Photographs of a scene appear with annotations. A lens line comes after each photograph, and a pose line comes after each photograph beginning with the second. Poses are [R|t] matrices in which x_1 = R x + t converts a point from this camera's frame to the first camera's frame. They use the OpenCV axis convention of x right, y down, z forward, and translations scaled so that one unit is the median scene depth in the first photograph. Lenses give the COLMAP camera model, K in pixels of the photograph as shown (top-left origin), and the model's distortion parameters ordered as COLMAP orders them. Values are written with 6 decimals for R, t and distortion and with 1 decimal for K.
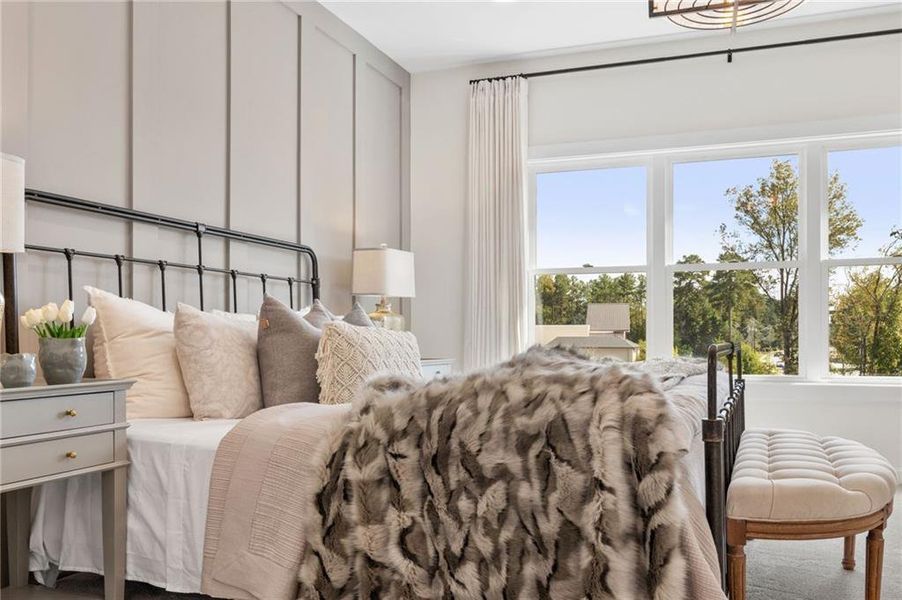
lens RADIAL K [[781.0, 0, 451.0], [0, 781.0, 336.3], [0, 0, 1]] dist [0.001540, -0.002253]
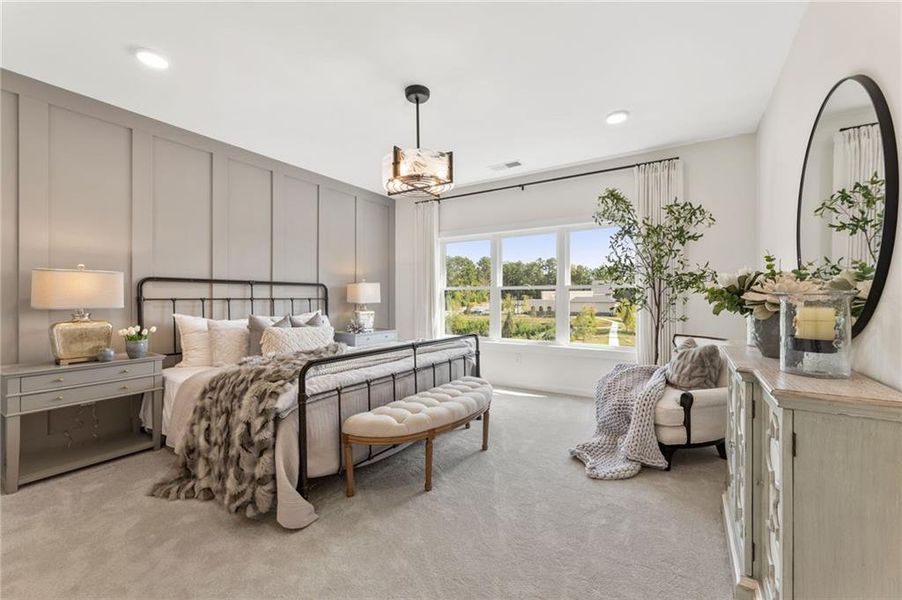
lens RADIAL K [[357.7, 0, 451.0], [0, 357.7, 300.0], [0, 0, 1]] dist [0.001026, 0.000092]
pose [[0.977088, 0.007088, -0.212717, 1.020254], [-0.004000, 0.999880, 0.014944, -0.201178], [0.212798, -0.013751, 0.976999, 0.079572]]
